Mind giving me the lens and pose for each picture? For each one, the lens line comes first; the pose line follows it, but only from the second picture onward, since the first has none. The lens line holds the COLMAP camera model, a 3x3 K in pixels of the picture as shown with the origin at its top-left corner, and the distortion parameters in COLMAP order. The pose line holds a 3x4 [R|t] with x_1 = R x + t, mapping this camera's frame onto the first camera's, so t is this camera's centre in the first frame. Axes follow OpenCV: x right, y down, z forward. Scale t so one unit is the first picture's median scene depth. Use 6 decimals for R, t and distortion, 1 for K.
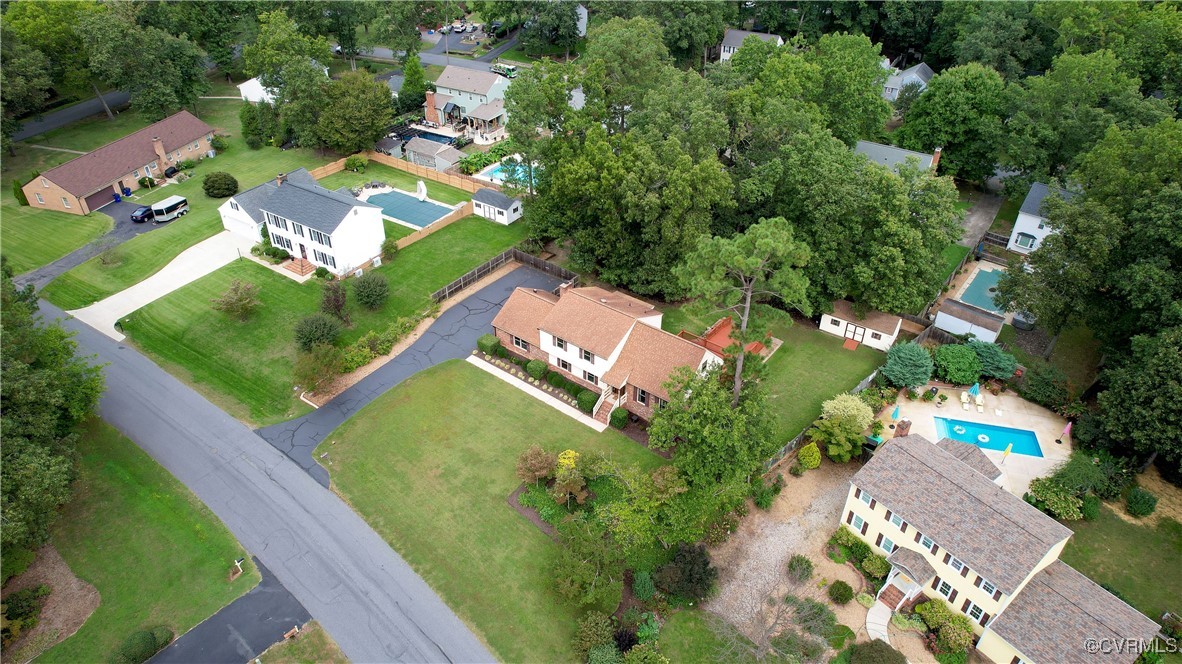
lens RADIAL K [[765.2, 0, 592.7], [0, 765.2, 324.2], [0, 0, 1]] dist [-0.091257, 0.079716]
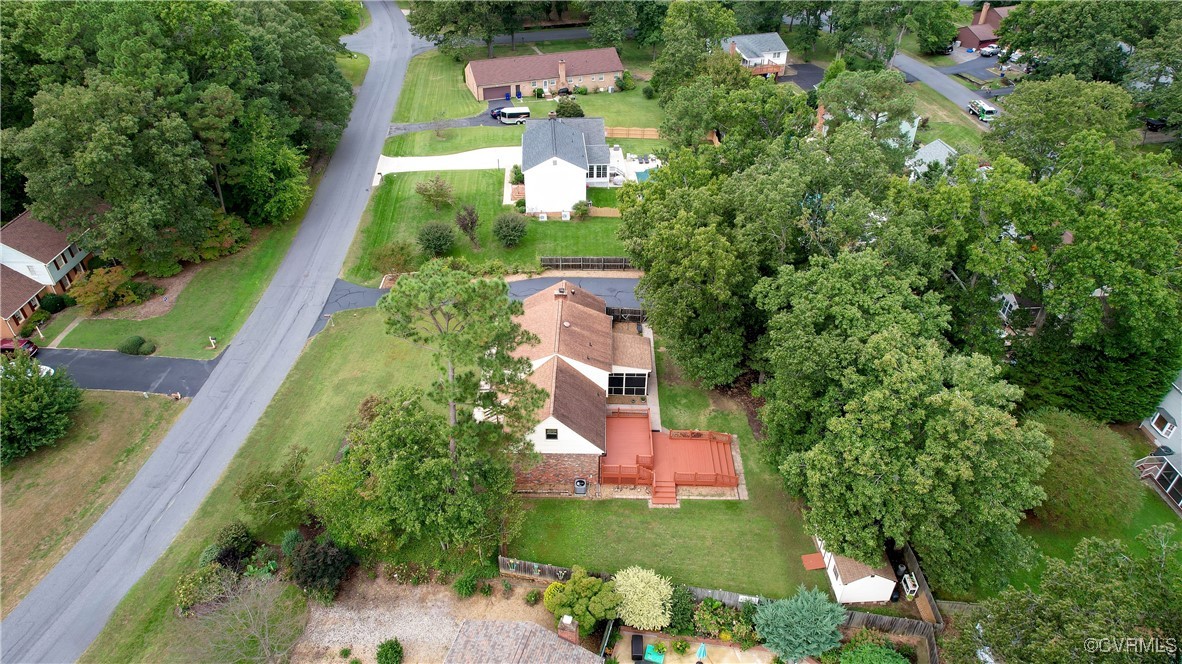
lens RADIAL K [[765.2, 0, 592.7], [0, 765.2, 324.2], [0, 0, 1]] dist [-0.091257, 0.079716]
pose [[0.589961, 0.468895, -0.657330, 0.620064], [-0.458824, 0.864572, 0.204927, -0.229401], [0.664399, 0.180700, 0.725205, 0.350571]]
